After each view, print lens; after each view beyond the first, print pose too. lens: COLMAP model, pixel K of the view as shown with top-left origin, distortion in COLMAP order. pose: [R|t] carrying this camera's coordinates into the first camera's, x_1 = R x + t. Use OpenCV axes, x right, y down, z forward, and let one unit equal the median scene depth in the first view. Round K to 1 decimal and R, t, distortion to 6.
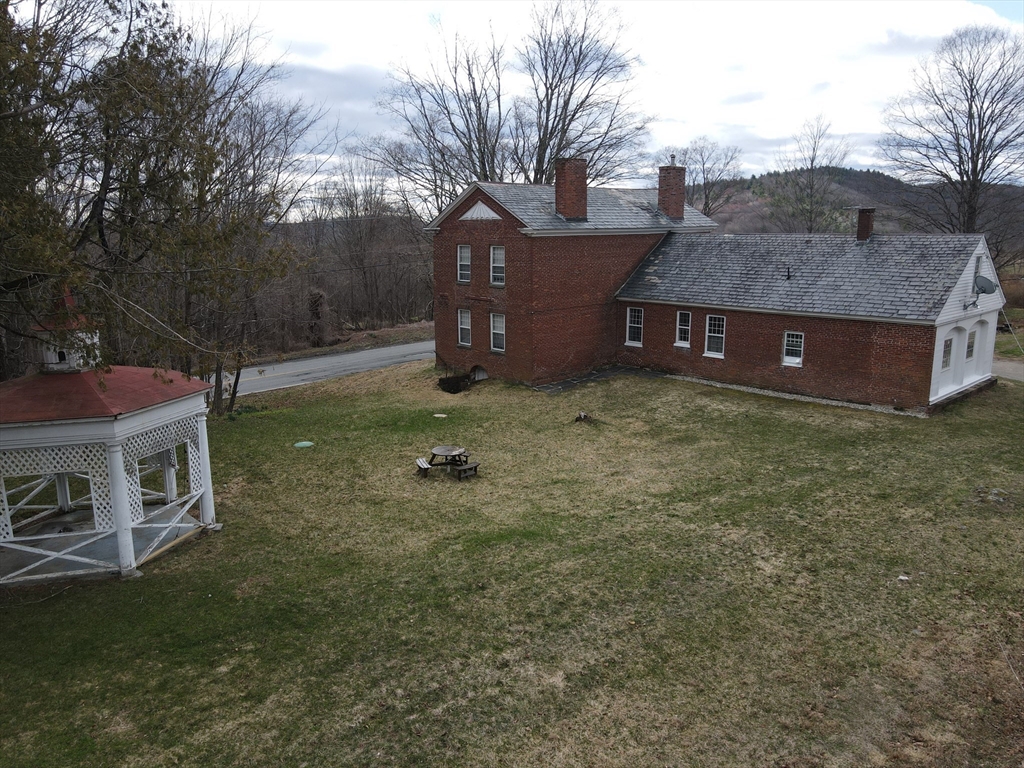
lens RADIAL K [[751.5, 0, 512.7], [0, 751.5, 384.9], [0, 0, 1]] dist [0.012811, 0.002423]
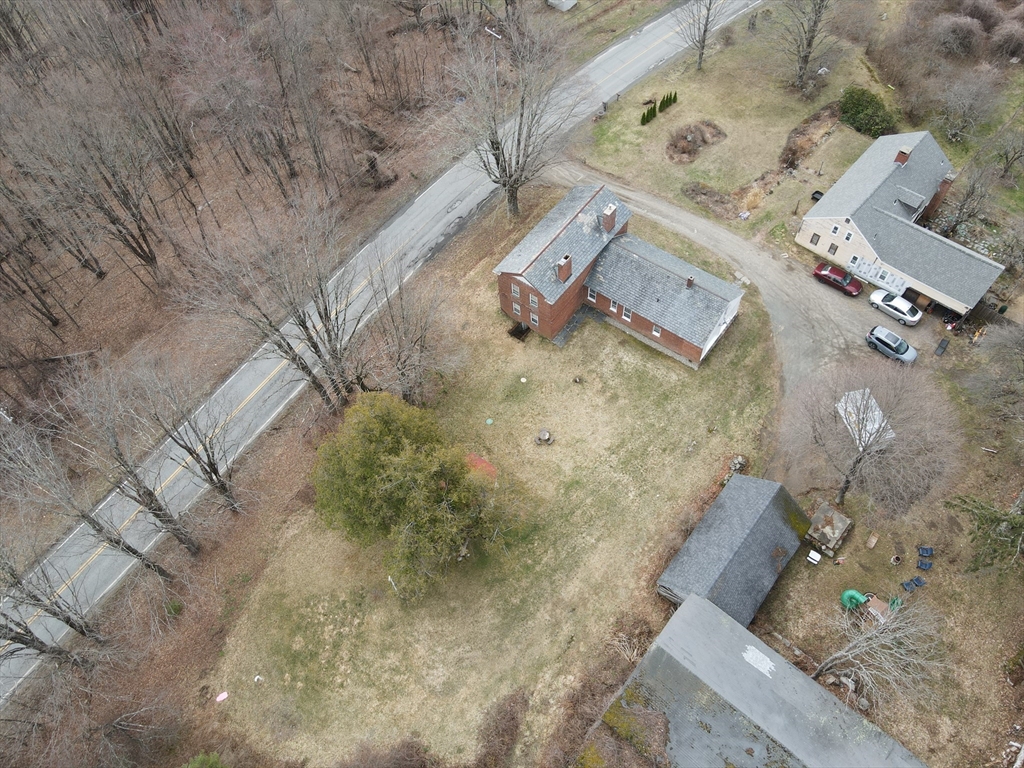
lens RADIAL K [[751.5, 0, 517.8], [0, 751.5, 383.1], [0, 0, 1]] dist [0.012811, 0.002423]
pose [[0.987760, -0.148797, 0.046801, -0.254660], [0.069893, 0.690433, 0.720012, -1.957769], [-0.139448, -0.707928, 0.692381, -0.887290]]
